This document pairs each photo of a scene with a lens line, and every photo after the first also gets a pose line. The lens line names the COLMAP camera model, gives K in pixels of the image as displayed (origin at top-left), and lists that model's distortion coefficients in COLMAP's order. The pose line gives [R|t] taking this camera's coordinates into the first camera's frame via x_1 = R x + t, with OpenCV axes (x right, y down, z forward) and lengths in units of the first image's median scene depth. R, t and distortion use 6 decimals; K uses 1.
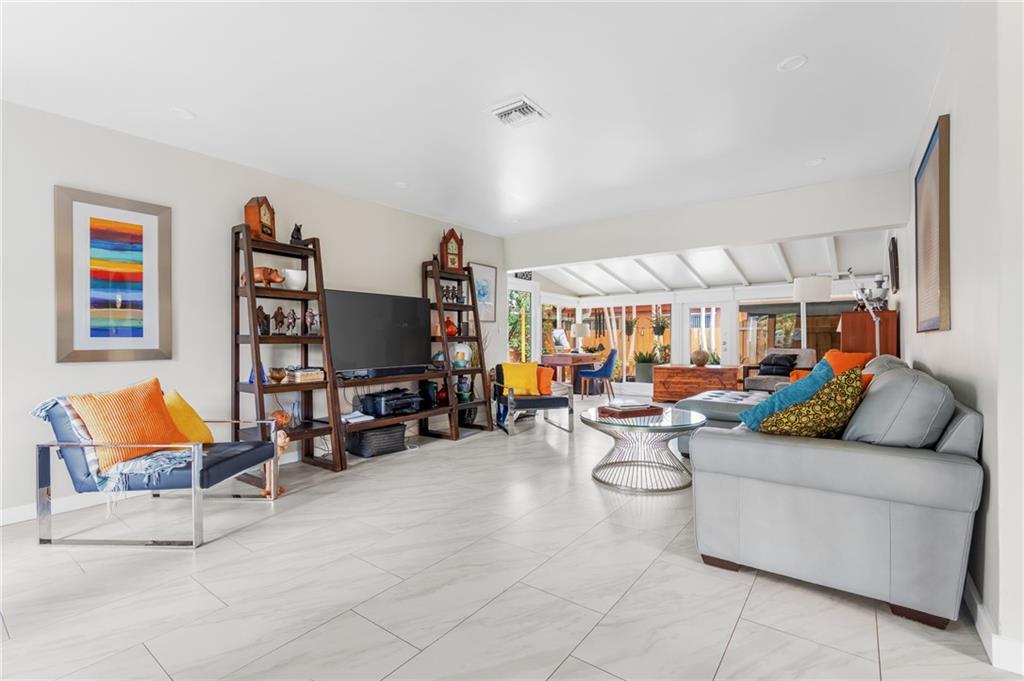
lens RADIAL K [[460.9, 0, 515.1], [0, 460.9, 338.8], [0, 0, 1]] dist [-0.002967, 0.000235]
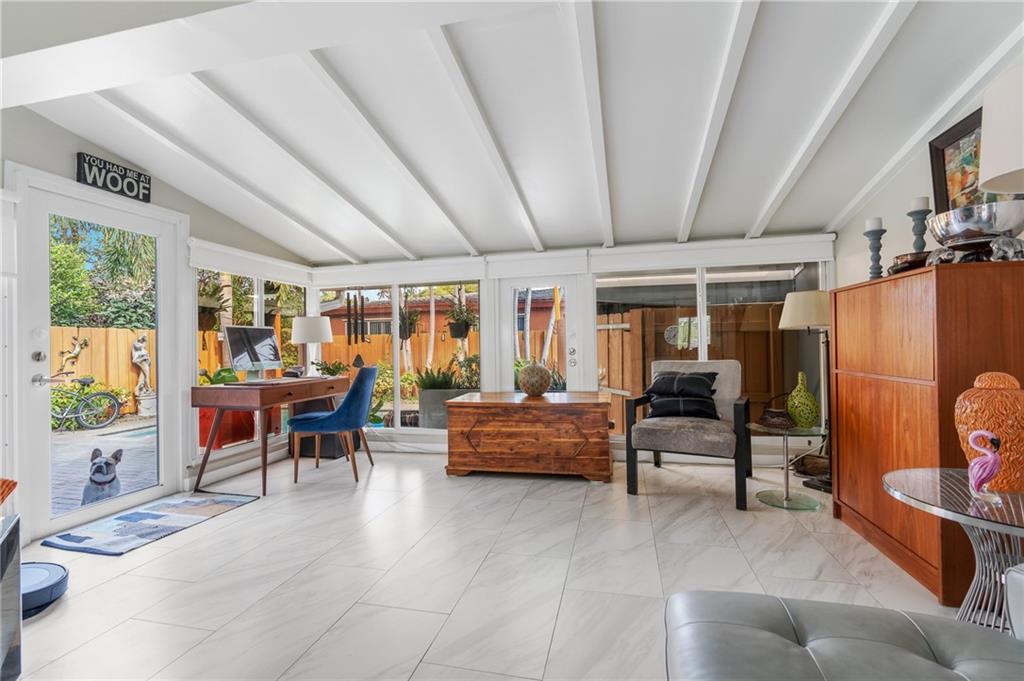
lens RADIAL K [[460.9, 0, 512.6], [0, 460.9, 341.6], [0, 0, 1]] dist [-0.002967, 0.000235]
pose [[0.922945, -0.009120, 0.384823, 0.161494], [0.012252, 0.999909, -0.005688, 0.000240], [-0.384736, 0.009965, 0.922973, 0.477628]]
